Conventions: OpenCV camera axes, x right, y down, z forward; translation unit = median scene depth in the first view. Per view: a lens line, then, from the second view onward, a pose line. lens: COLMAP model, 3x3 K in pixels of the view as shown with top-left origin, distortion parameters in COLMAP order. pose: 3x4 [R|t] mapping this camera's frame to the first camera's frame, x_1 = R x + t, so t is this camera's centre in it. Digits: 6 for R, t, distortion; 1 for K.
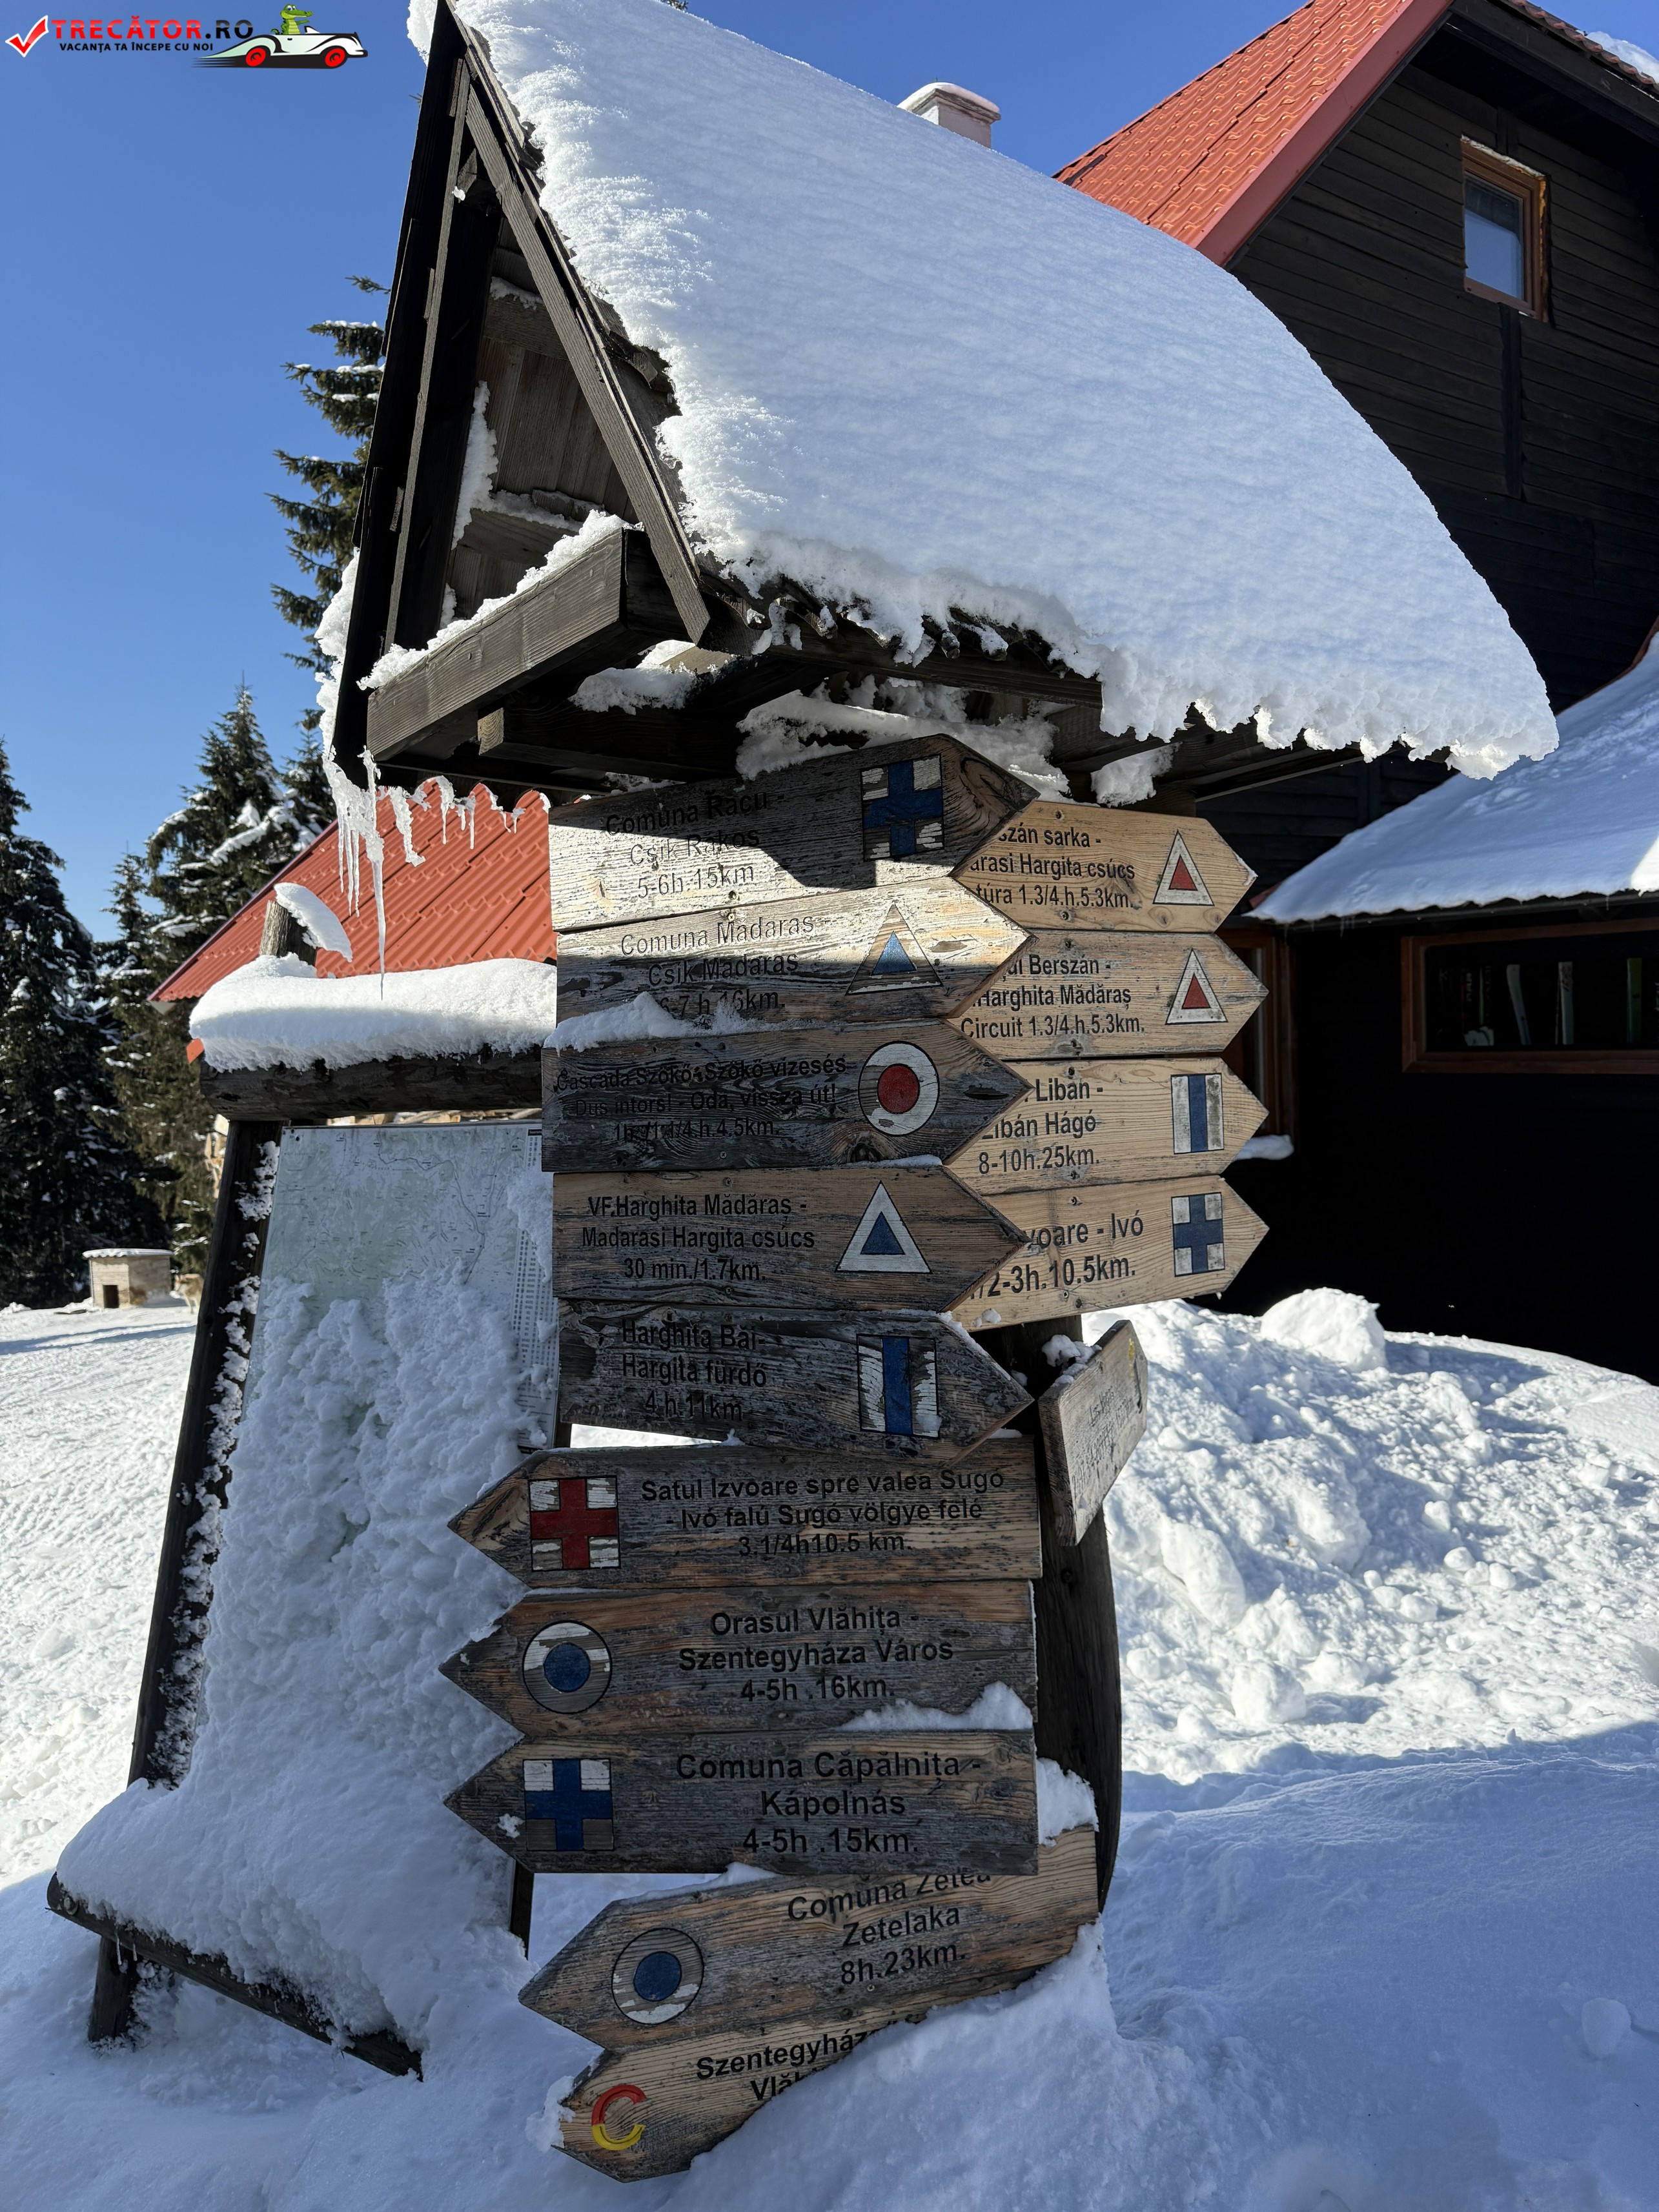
lens RADIAL K [[1551.4, 0, 829.7], [0, 1551.4, 1145.4], [0, 0, 1]] dist [-0.004010, -0.010915]
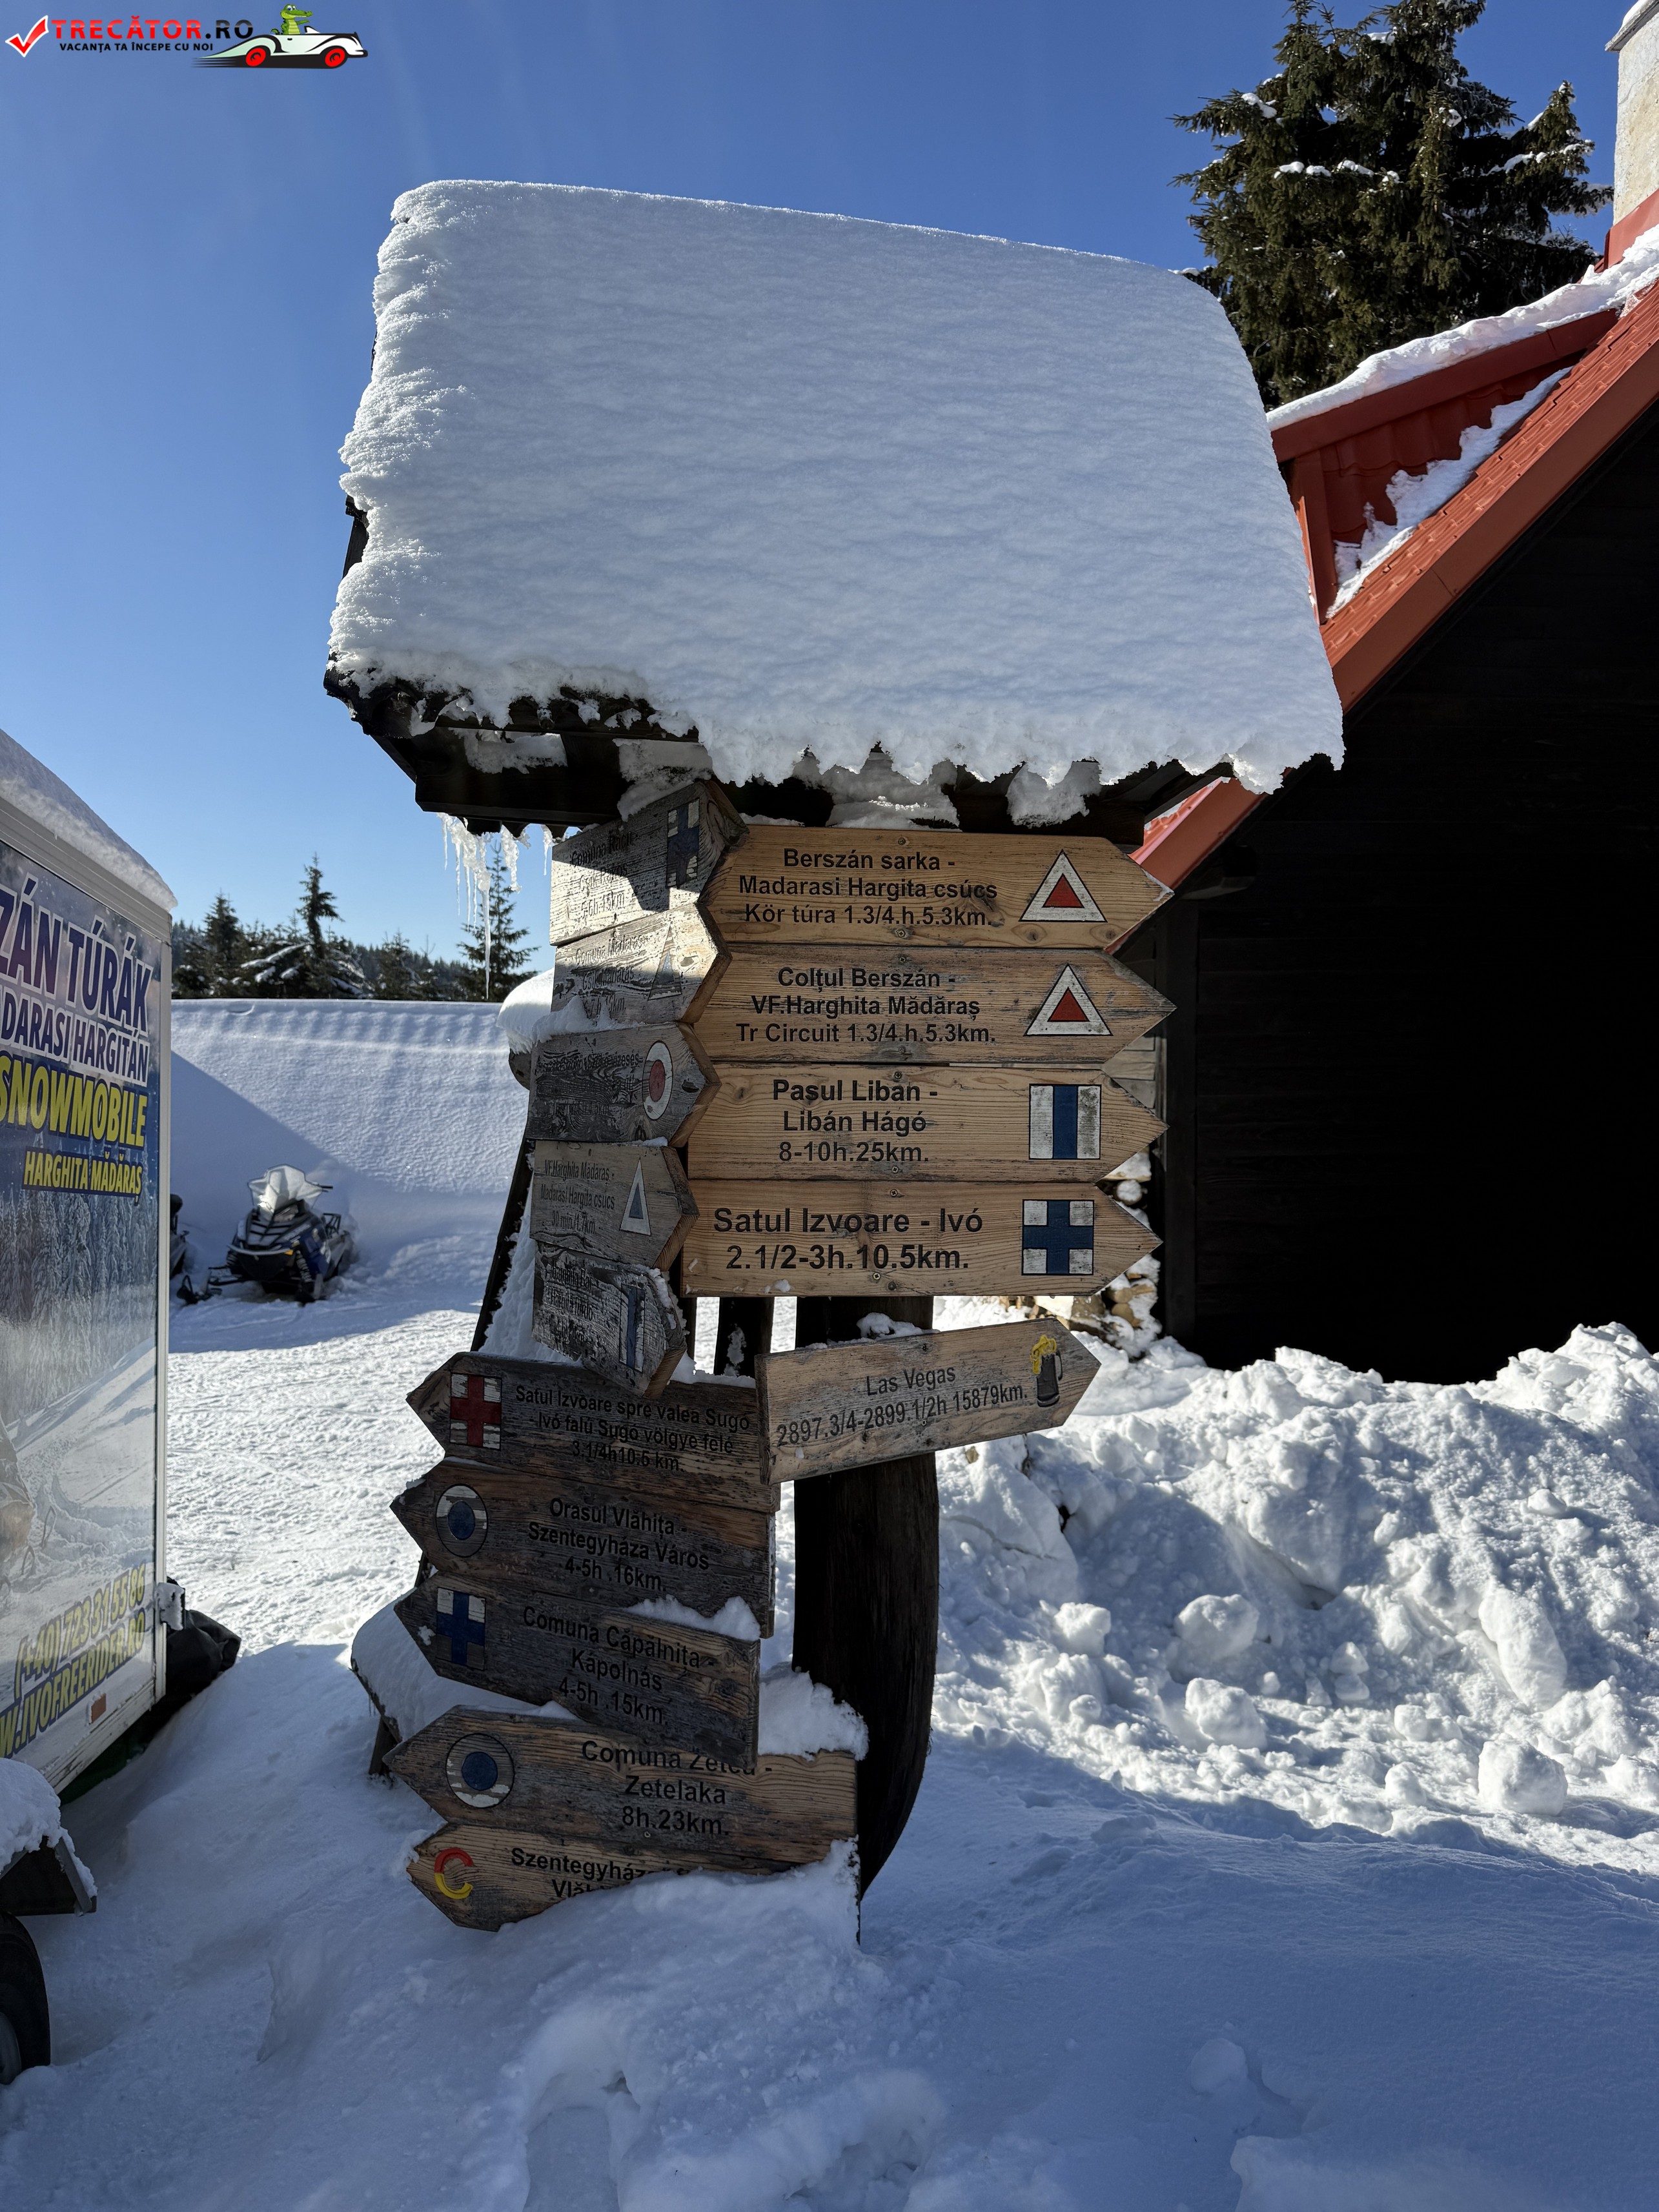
lens RADIAL K [[1538.4, 0, 826.4], [0, 1538.4, 1170.1], [0, 0, 1]] dist [0.043476, -0.117303]
pose [[0.879762, 0.071873, -0.469950, 0.653747], [-0.065023, 0.997408, 0.030815, -0.011439], [0.470947, 0.003448, 0.882155, 0.013606]]
